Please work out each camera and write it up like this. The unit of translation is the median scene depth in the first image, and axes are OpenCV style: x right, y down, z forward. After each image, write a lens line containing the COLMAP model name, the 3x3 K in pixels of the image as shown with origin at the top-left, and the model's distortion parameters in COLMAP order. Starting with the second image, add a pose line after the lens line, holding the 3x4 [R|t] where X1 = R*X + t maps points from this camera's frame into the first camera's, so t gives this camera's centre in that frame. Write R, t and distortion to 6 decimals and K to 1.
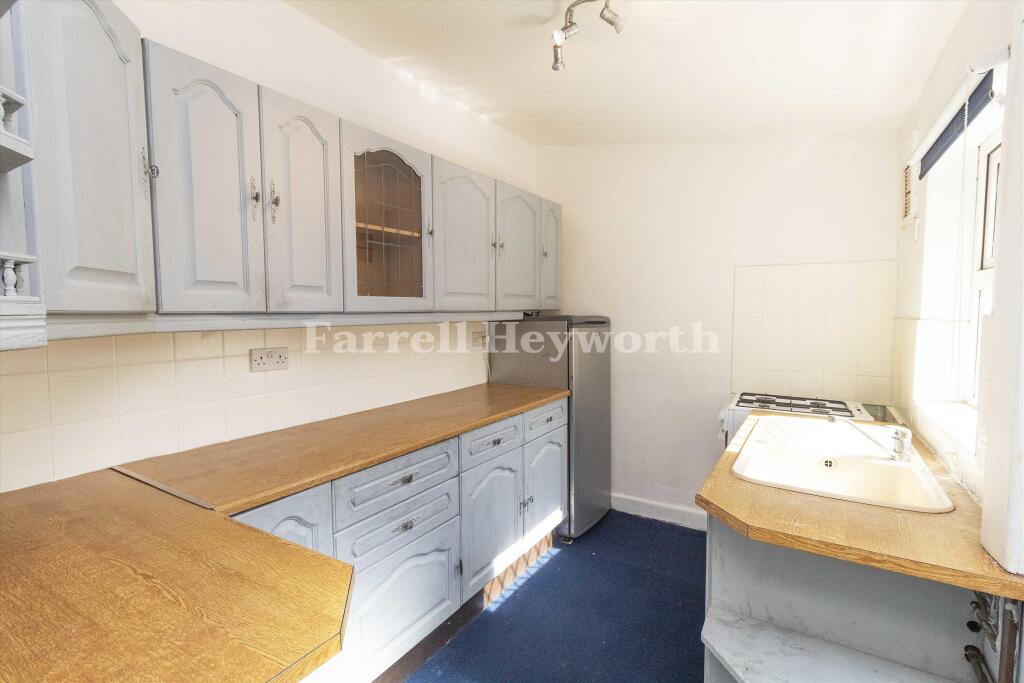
lens RADIAL K [[475.5, 0, 512.0], [0, 475.5, 341.5], [0, 0, 1]] dist [-0.000071, -0.000046]
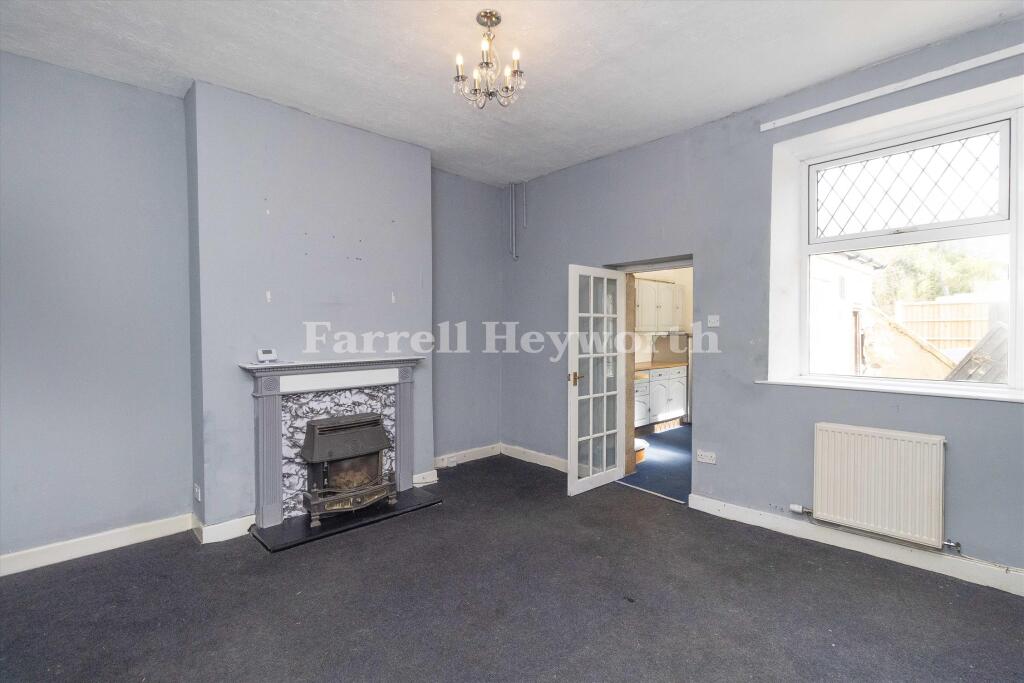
lens RADIAL K [[475.5, 0, 512.0], [0, 475.5, 341.5], [0, 0, 1]] dist [-0.000071, -0.000046]
pose [[0.965228, 0.008710, -0.261265, -0.121302], [-0.019453, 0.999067, -0.038564, 0.106673], [0.260685, 0.042305, 0.964497, -1.706413]]
